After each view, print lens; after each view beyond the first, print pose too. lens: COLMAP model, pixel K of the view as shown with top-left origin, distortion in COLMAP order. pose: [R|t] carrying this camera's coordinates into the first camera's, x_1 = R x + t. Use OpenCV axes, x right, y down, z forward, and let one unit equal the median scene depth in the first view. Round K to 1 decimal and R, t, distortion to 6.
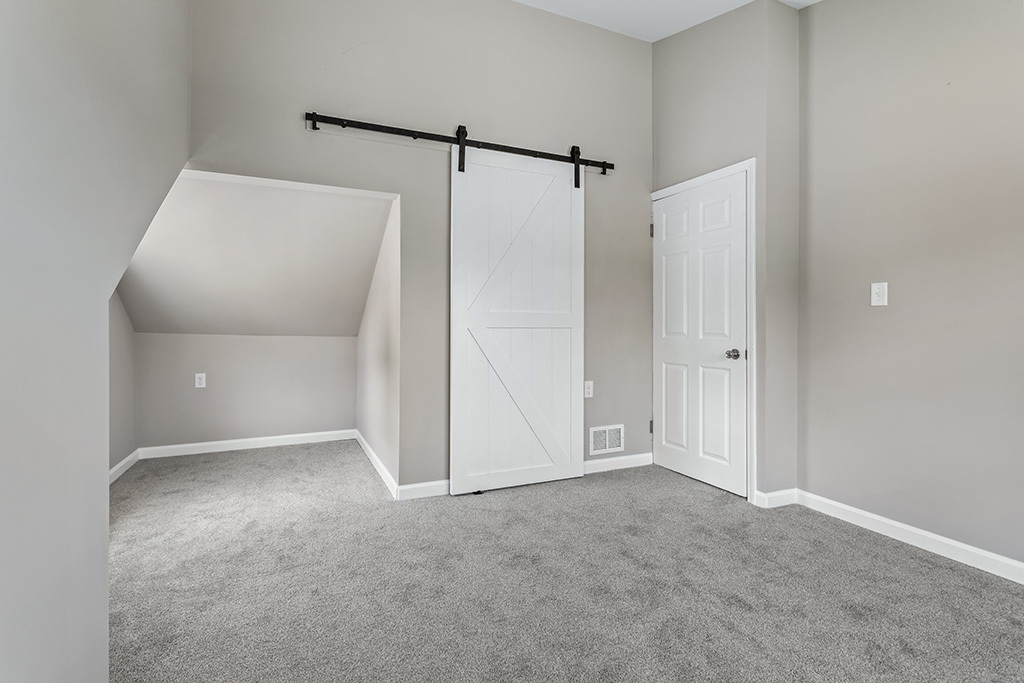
lens RADIAL K [[483.3, 0, 517.8], [0, 483.3, 323.2], [0, 0, 1]] dist [0.010642, -0.000225]
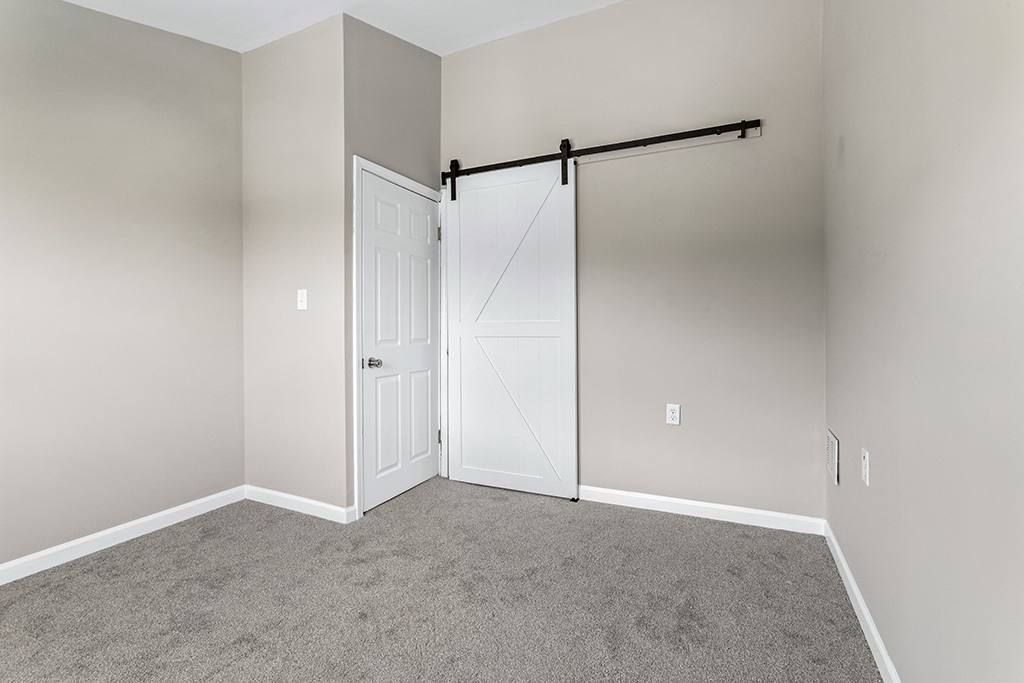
lens RADIAL K [[483.3, 0, 513.8], [0, 483.3, 338.1], [0, 0, 1]] dist [0.010642, -0.000225]
pose [[0.644906, 0.001709, -0.764260, 0.852312], [0.003396, 0.999981, 0.005102, 0.007143], [0.764255, -0.005885, 0.644888, 0.369370]]
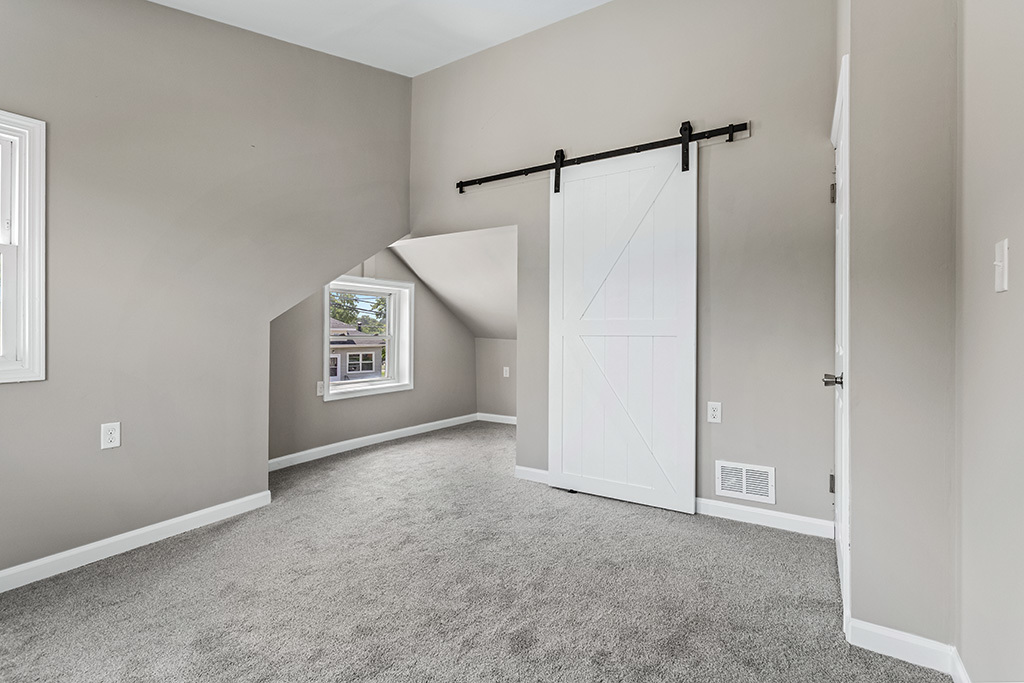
lens RADIAL K [[483.3, 0, 516.7], [0, 483.3, 335.0], [0, 0, 1]] dist [0.010642, -0.000225]
pose [[0.554190, 0.003350, -0.832384, 0.742772], [-0.003335, 0.999993, 0.001804, 0.007356], [0.832384, 0.001776, 0.554197, 0.317889]]
